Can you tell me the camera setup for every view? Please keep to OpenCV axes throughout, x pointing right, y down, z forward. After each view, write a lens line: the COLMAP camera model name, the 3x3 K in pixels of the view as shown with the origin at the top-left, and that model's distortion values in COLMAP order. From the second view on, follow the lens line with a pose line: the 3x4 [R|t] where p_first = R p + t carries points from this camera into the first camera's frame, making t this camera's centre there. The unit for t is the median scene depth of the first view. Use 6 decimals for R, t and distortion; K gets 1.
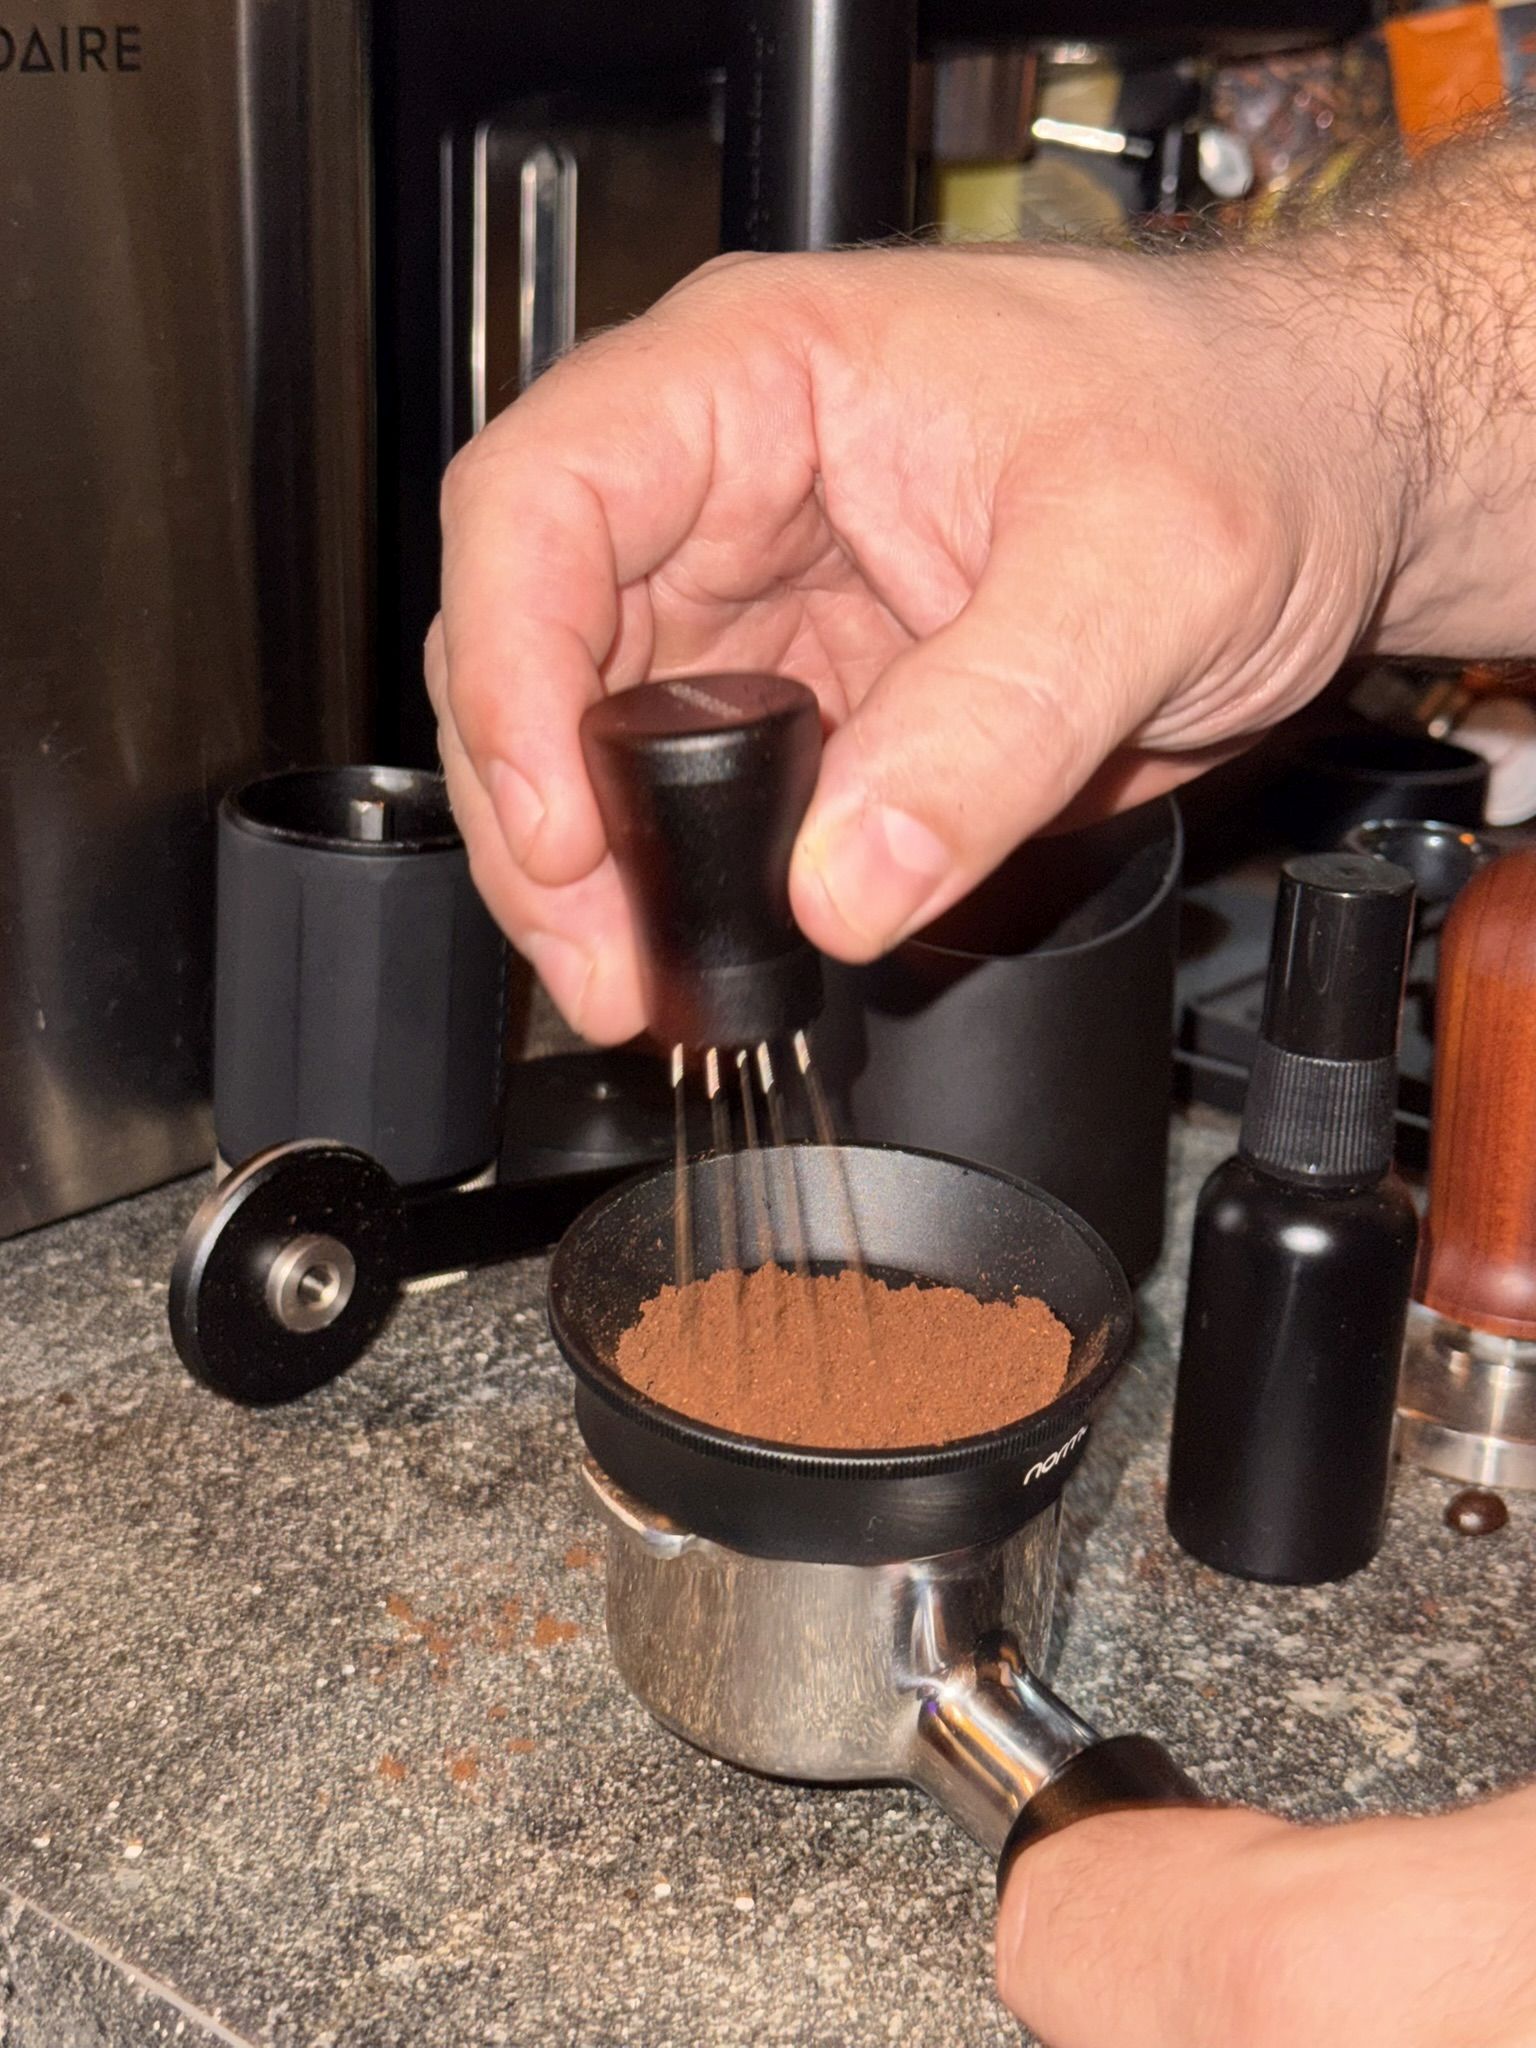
lens RADIAL K [[3051.6, 0, 775.2], [0, 3051.6, 1041.2], [0, 0, 1]] dist [0.051808, 0.000000]
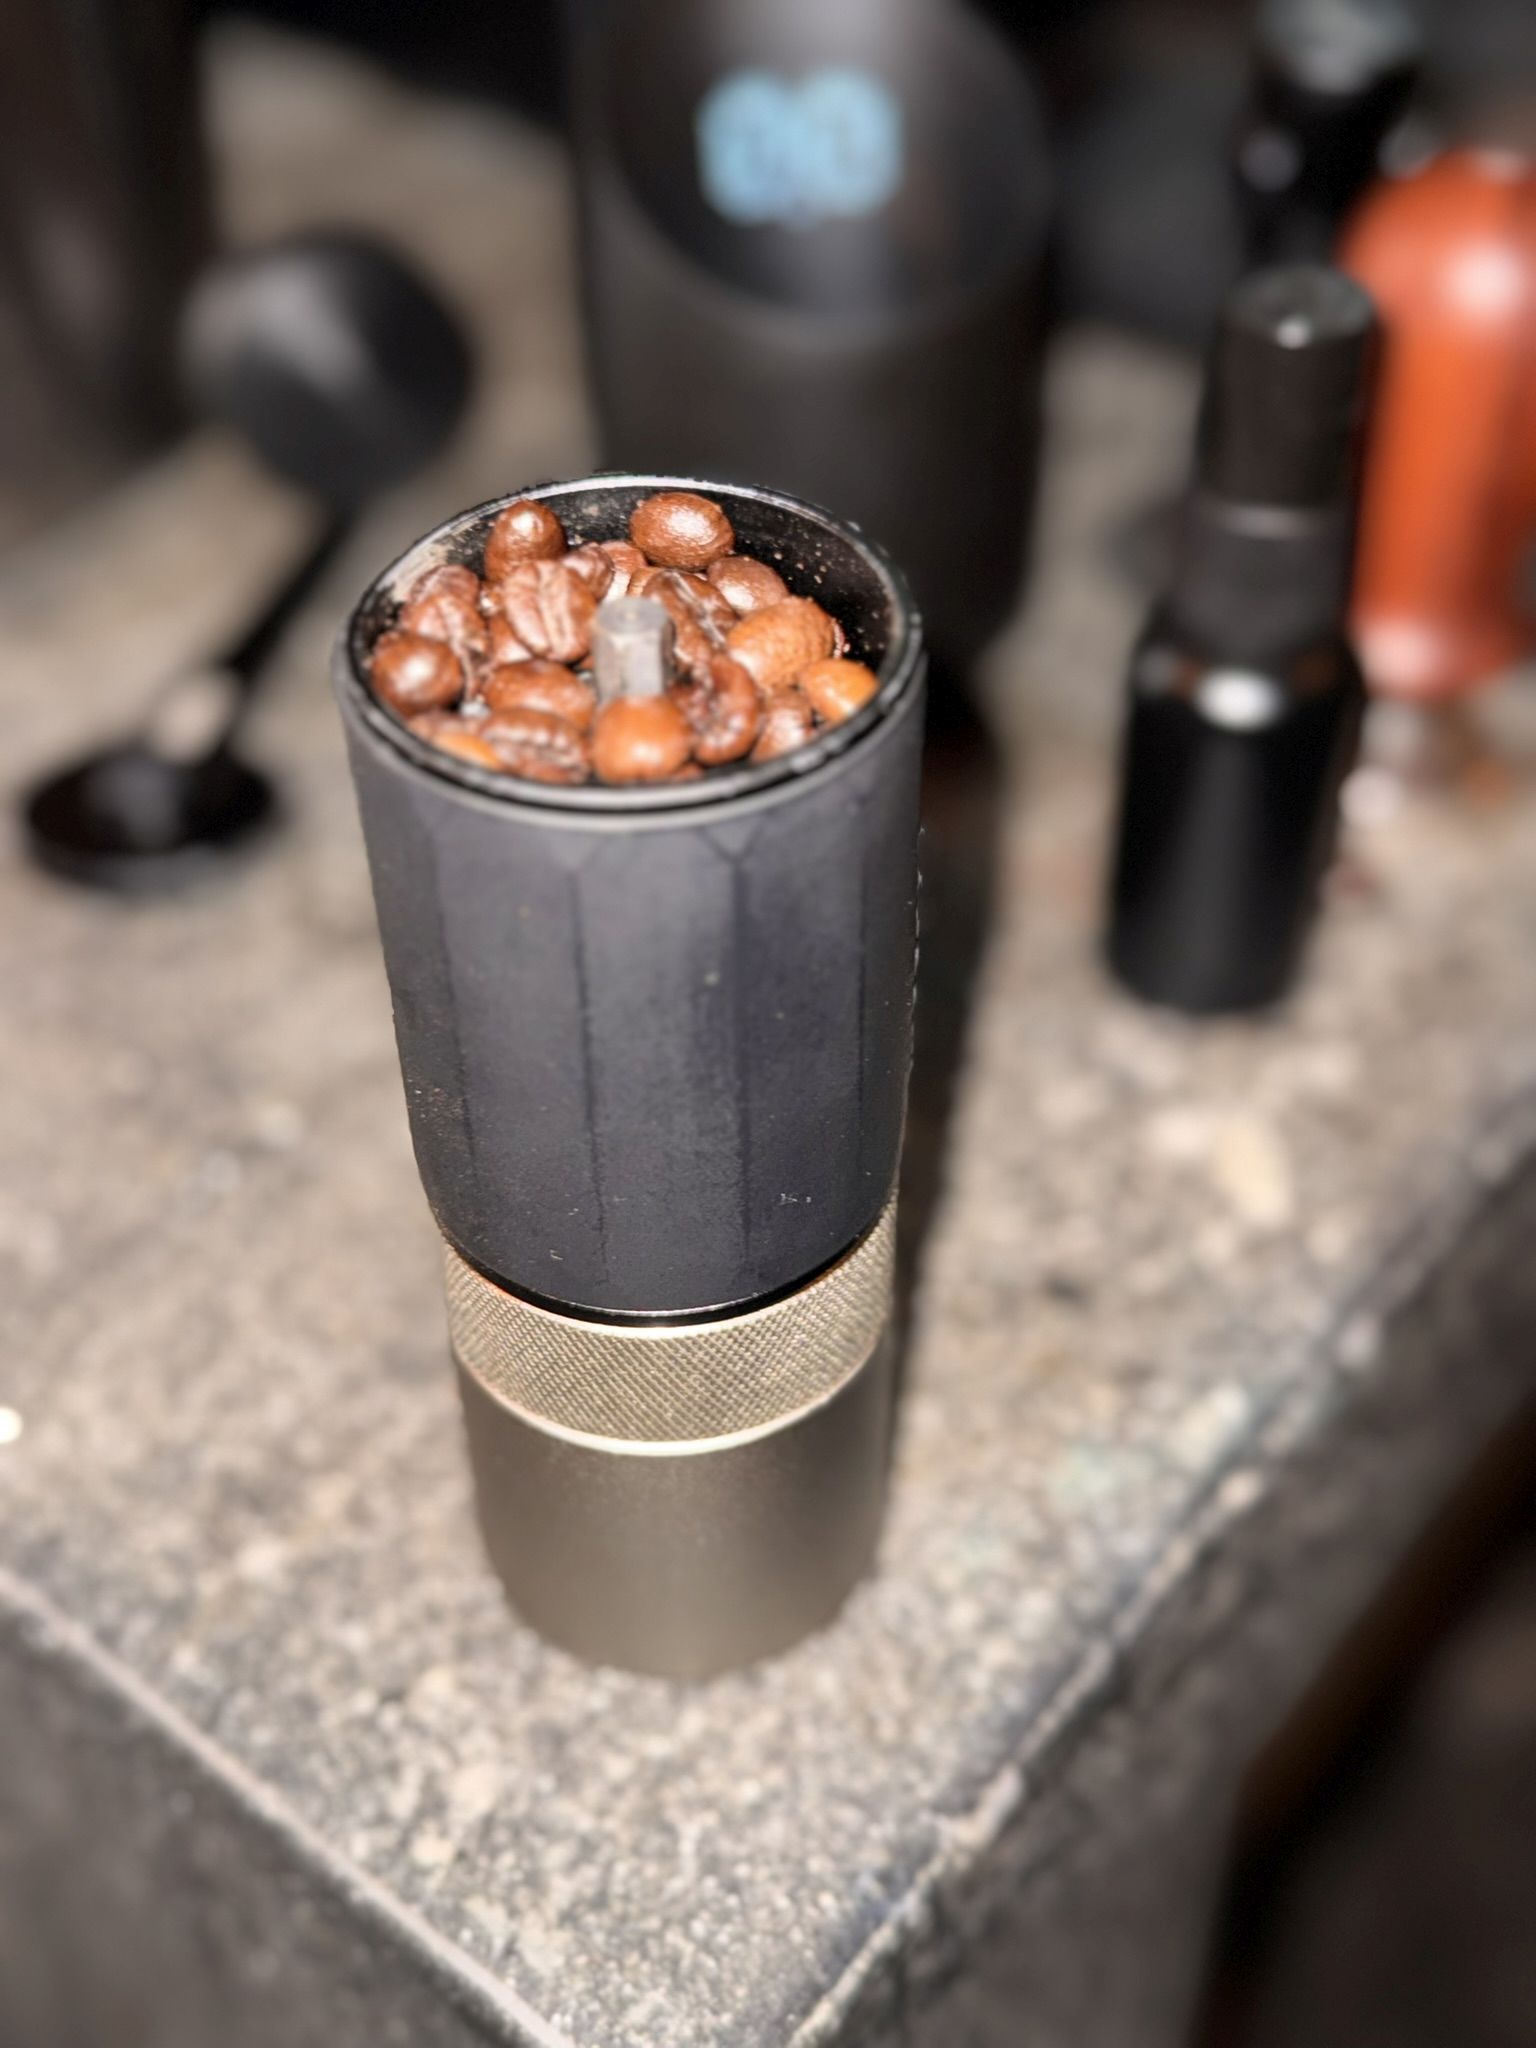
lens RADIAL K [[2348.7, 0, 755.2], [0, 2348.7, 1030.1], [0, 0, 1]] dist [0.048741, 0.000000]
pose [[0.998197, -0.052577, -0.028956, 0.061337], [0.059729, 0.917790, 0.392547, -0.132401], [0.005937, -0.393569, 0.919276, 0.300244]]
